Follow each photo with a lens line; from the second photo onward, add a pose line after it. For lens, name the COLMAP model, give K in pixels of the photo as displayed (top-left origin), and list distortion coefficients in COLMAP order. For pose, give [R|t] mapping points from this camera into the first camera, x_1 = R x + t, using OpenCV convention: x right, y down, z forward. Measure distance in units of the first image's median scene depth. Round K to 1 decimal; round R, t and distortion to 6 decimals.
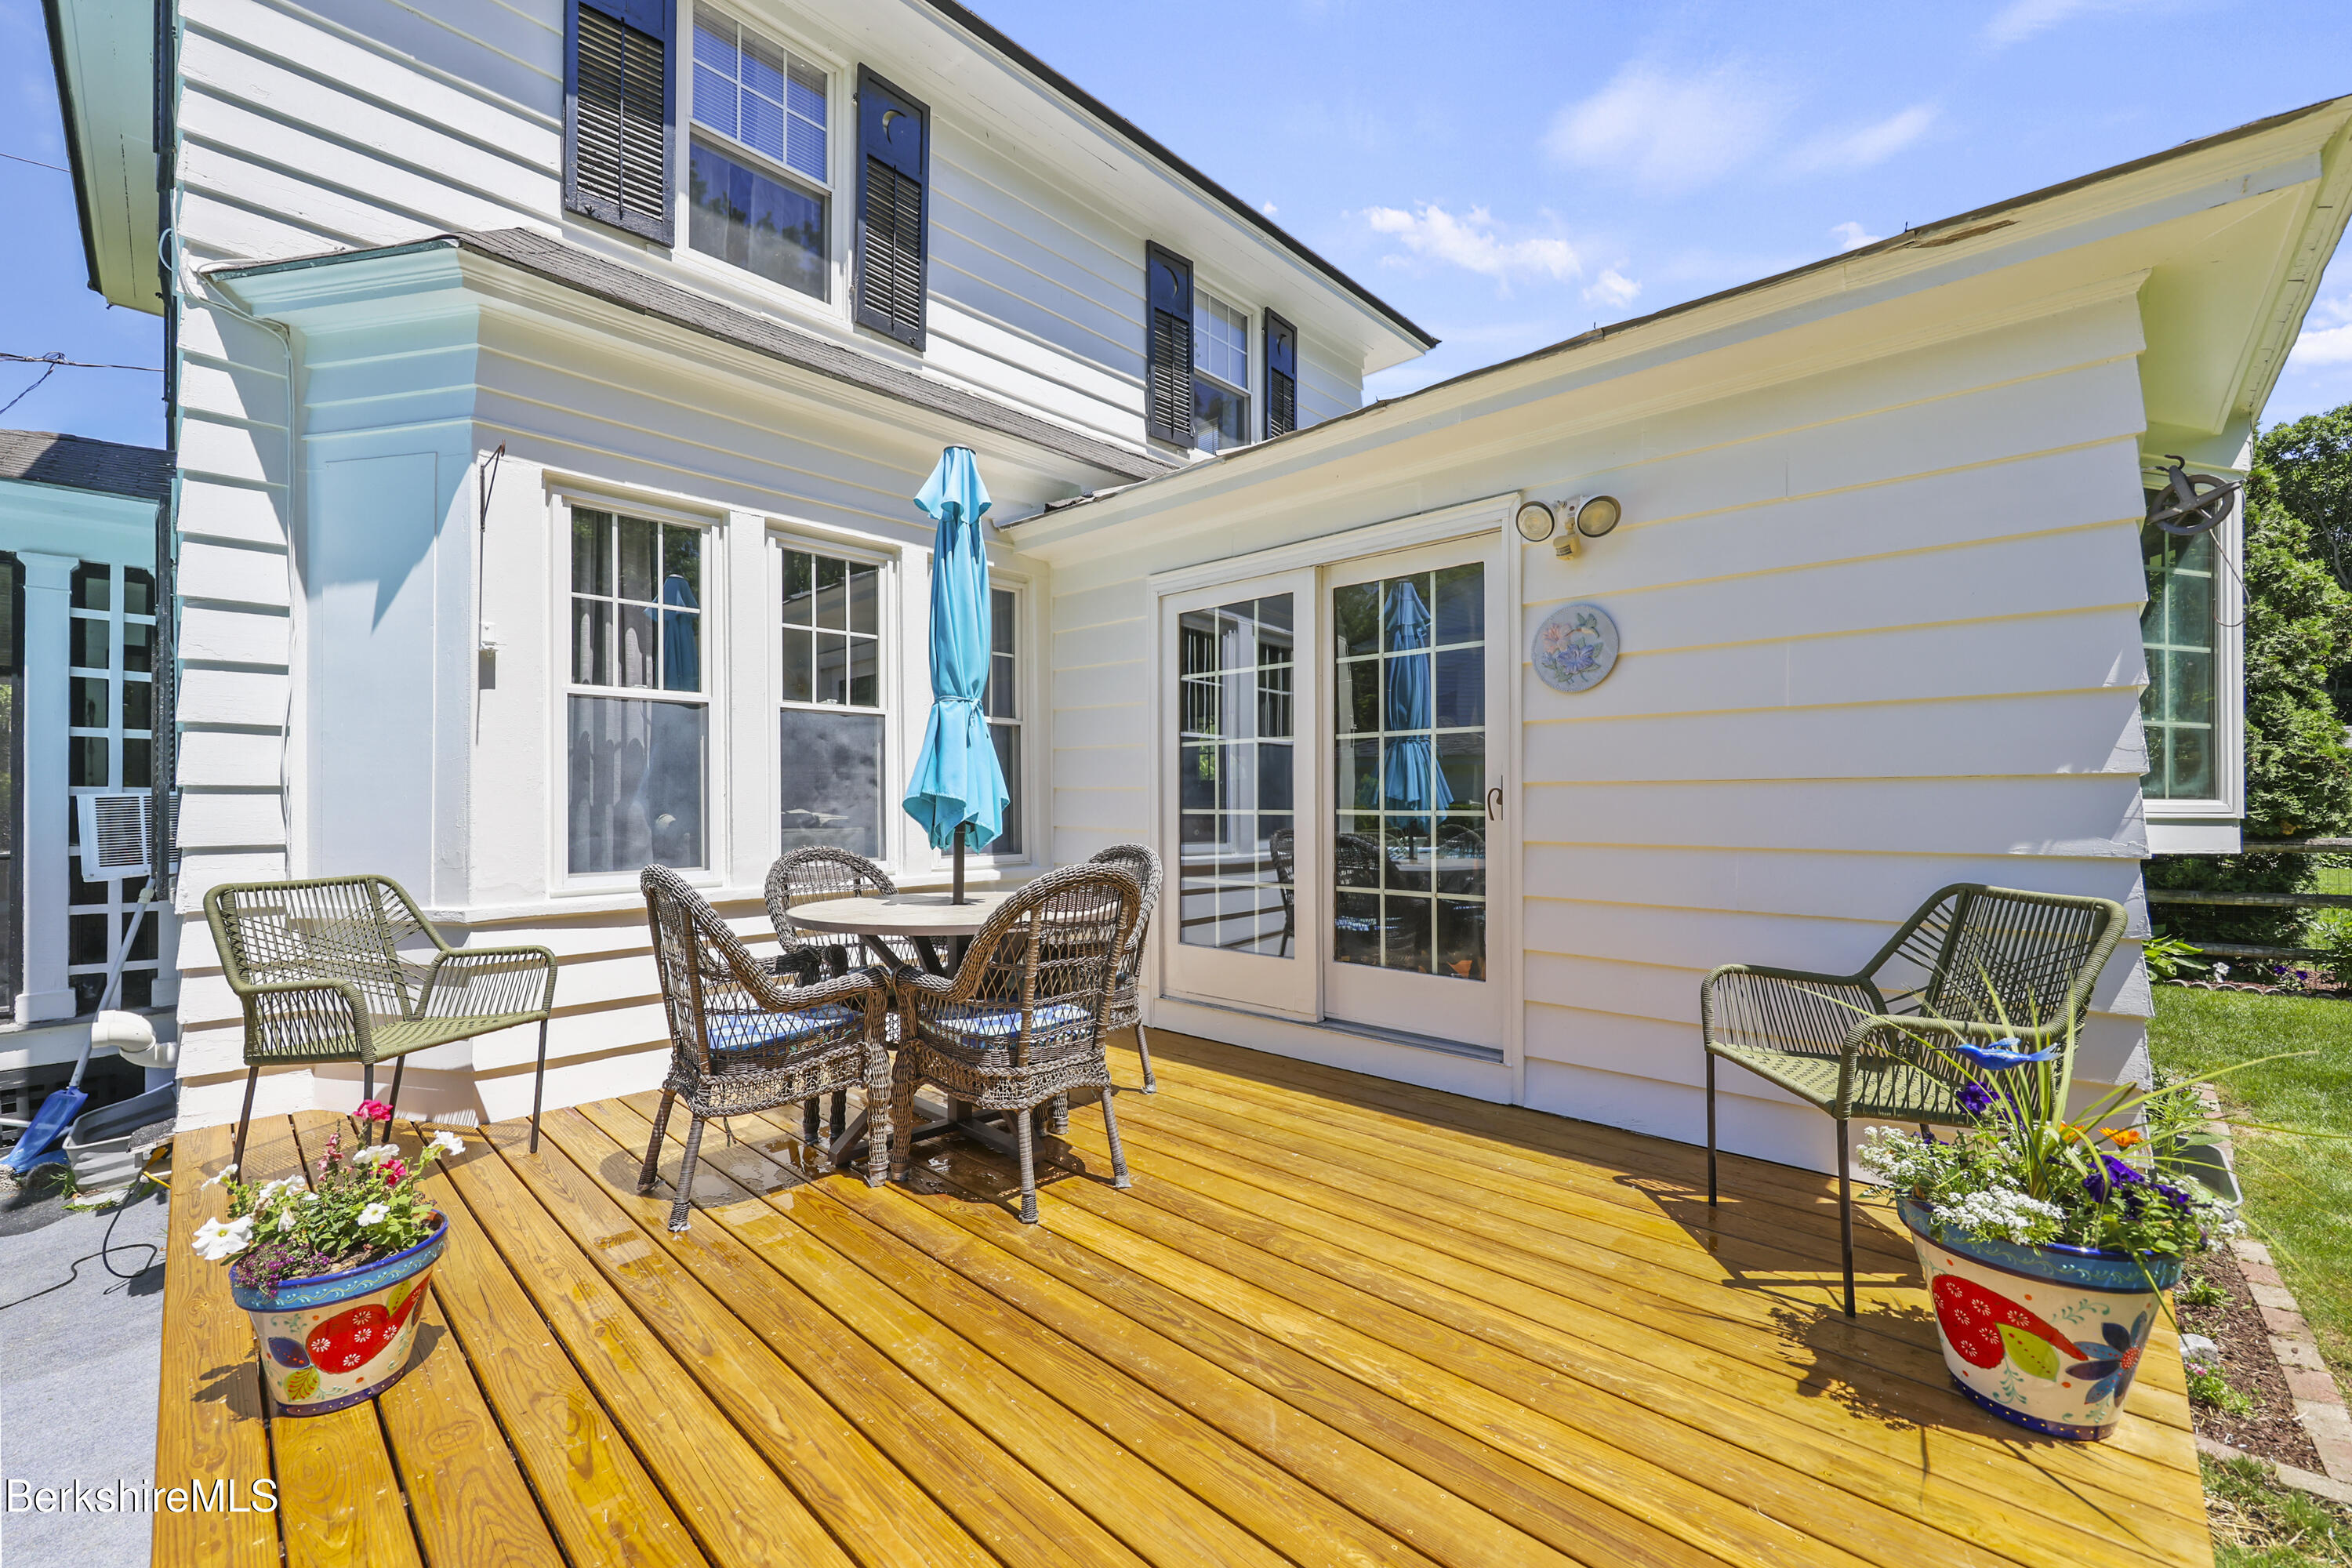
lens RADIAL K [[955.1, 0, 1191.2], [0, 955.1, 789.4], [0, 0, 1]] dist [0.003435, -0.001663]
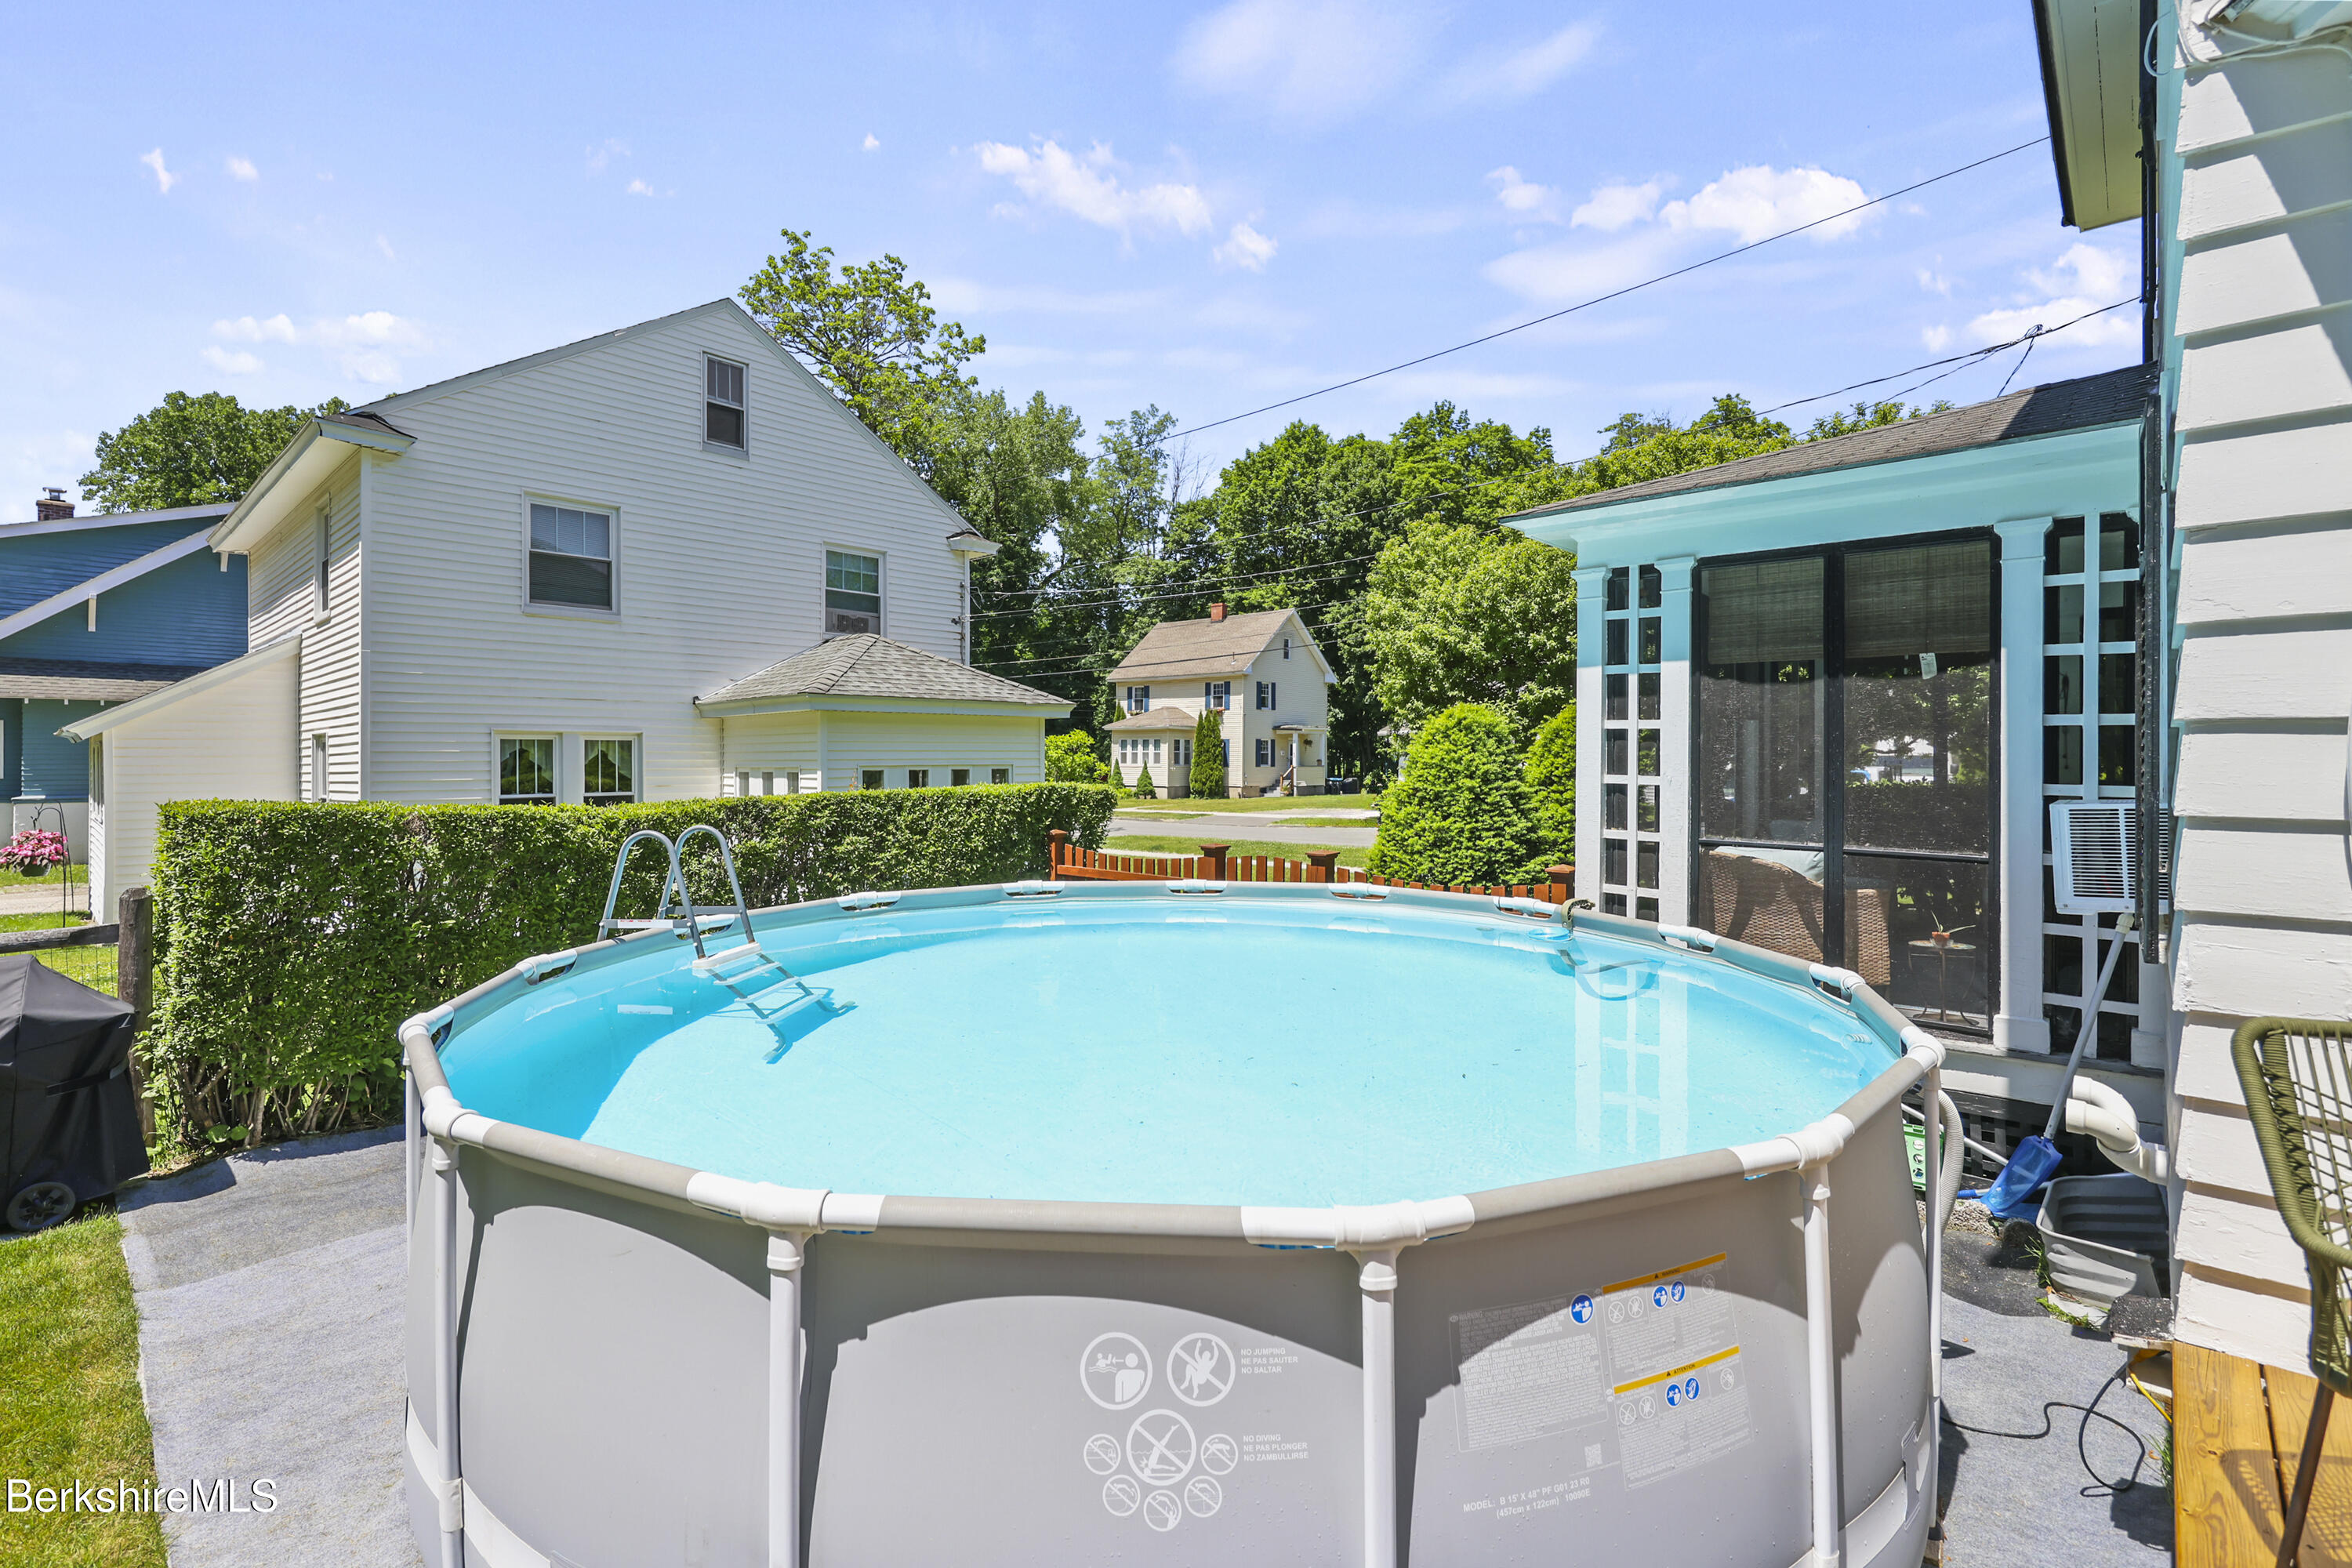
lens RADIAL K [[1060.7, 0, 1177.4], [0, 1060.7, 770.4], [0, 0, 1]] dist [0.001731, 0.000438]
pose [[0.018770, 0.012206, -0.999749, -0.239461], [0.011295, 0.999859, 0.012419, -0.037401], [0.999760, -0.011525, 0.018630, 0.209689]]
